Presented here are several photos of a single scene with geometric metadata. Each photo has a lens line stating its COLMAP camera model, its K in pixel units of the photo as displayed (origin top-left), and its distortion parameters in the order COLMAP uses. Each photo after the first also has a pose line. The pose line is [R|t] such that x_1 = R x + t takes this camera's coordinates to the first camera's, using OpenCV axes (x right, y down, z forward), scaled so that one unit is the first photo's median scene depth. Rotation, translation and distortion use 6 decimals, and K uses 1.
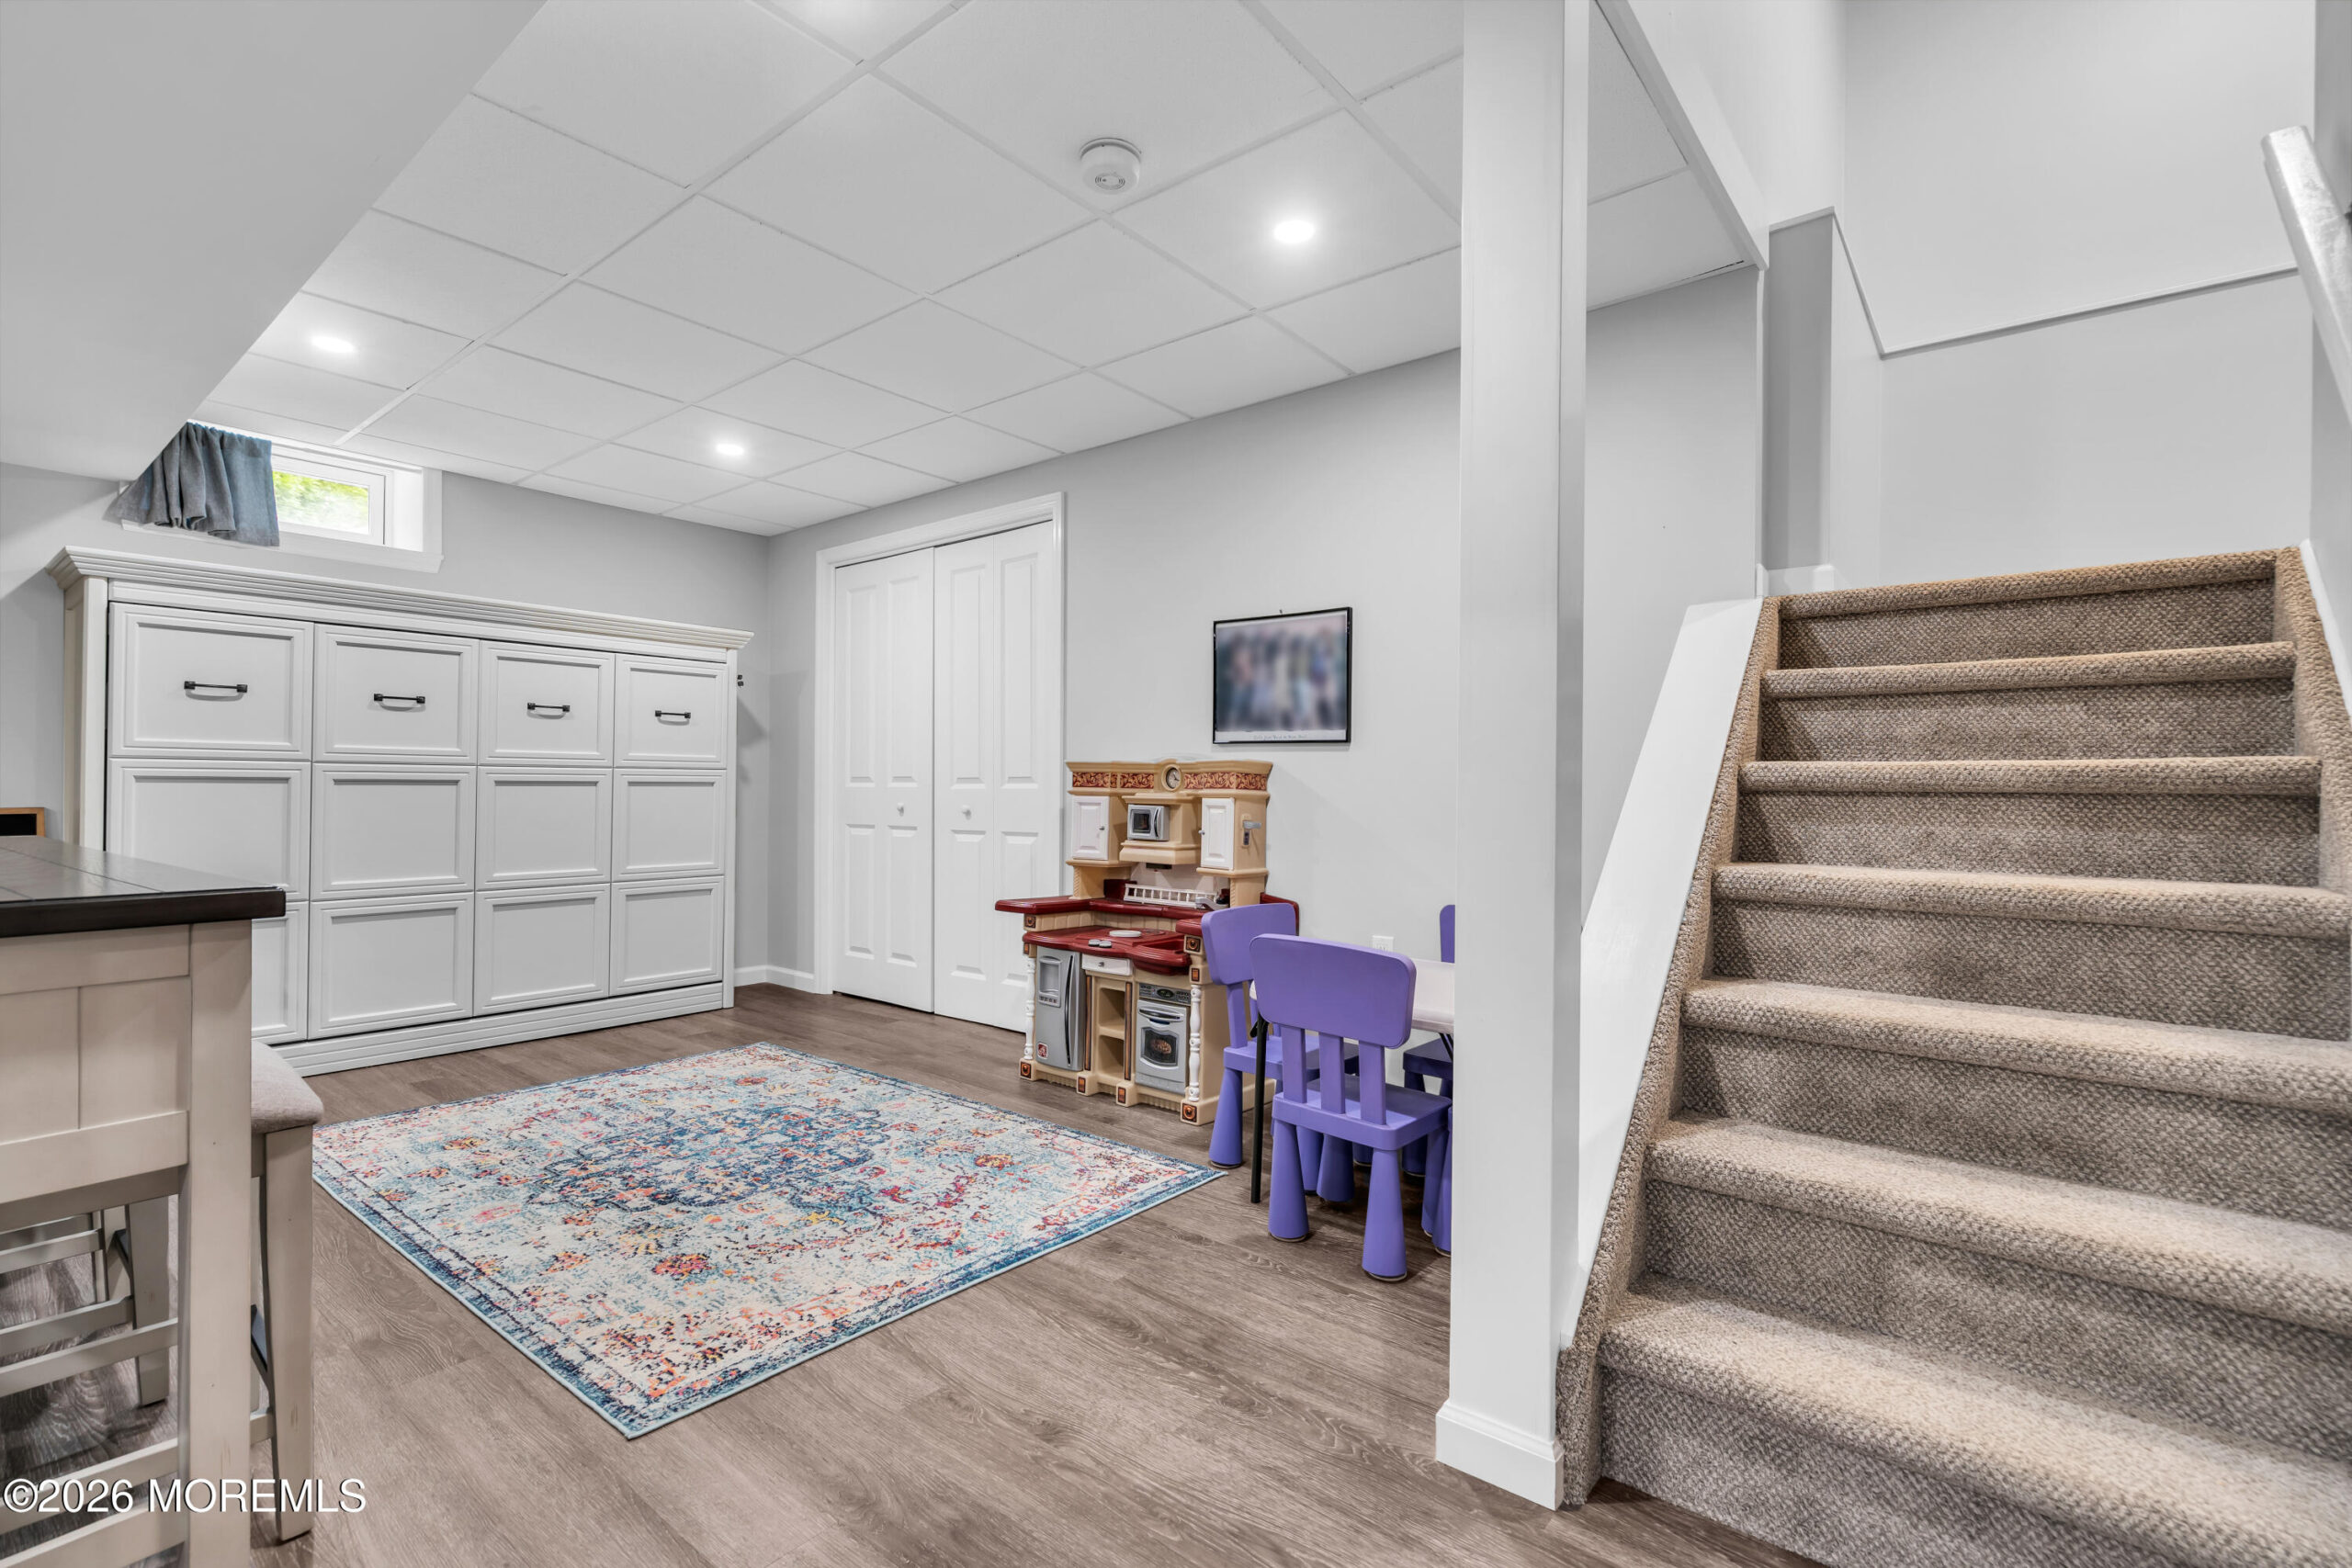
lens RADIAL K [[1077.4, 0, 1158.7], [0, 1077.4, 790.2], [0, 0, 1]] dist [-0.001365, 0.000351]
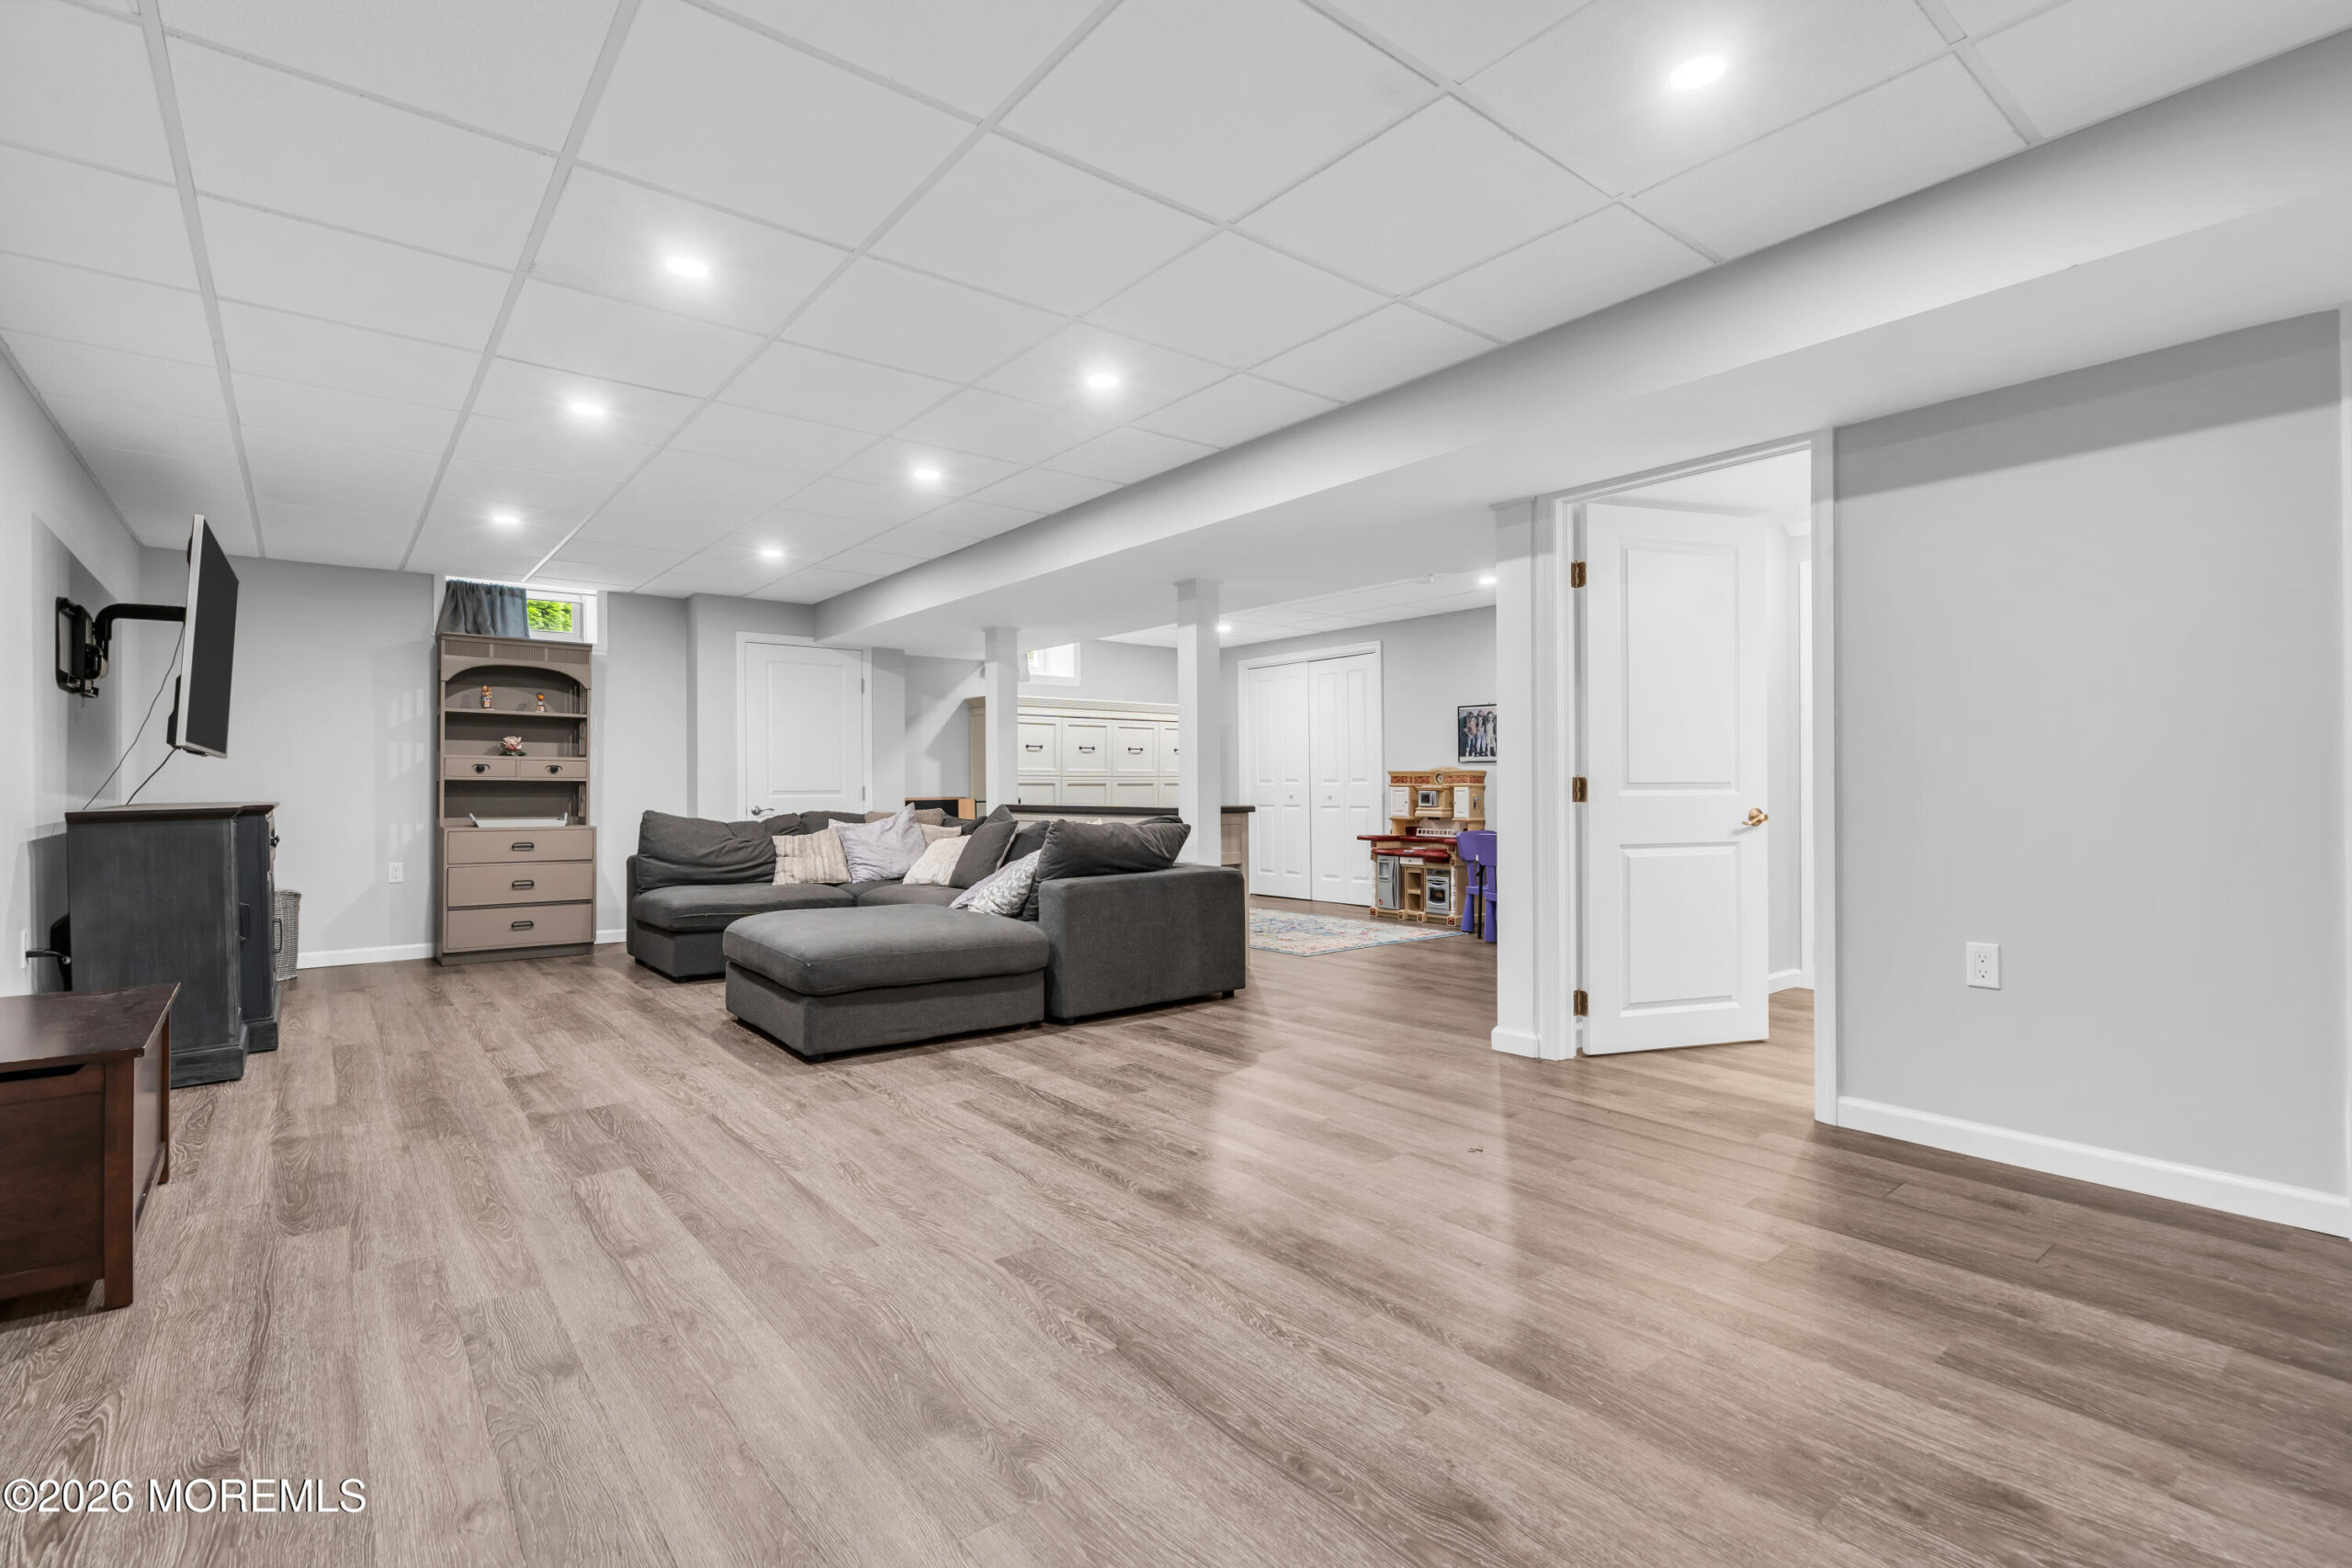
lens RADIAL K [[1155.0, 0, 1170.2], [0, 1155.0, 779.0], [0, 0, 1]] dist [-0.001089, 0.000532]
pose [[0.983458, -0.013576, -0.180626, -0.104300], [0.011525, 0.999857, -0.012400, 0.013313], [0.180768, 0.010113, 0.983474, -1.445720]]
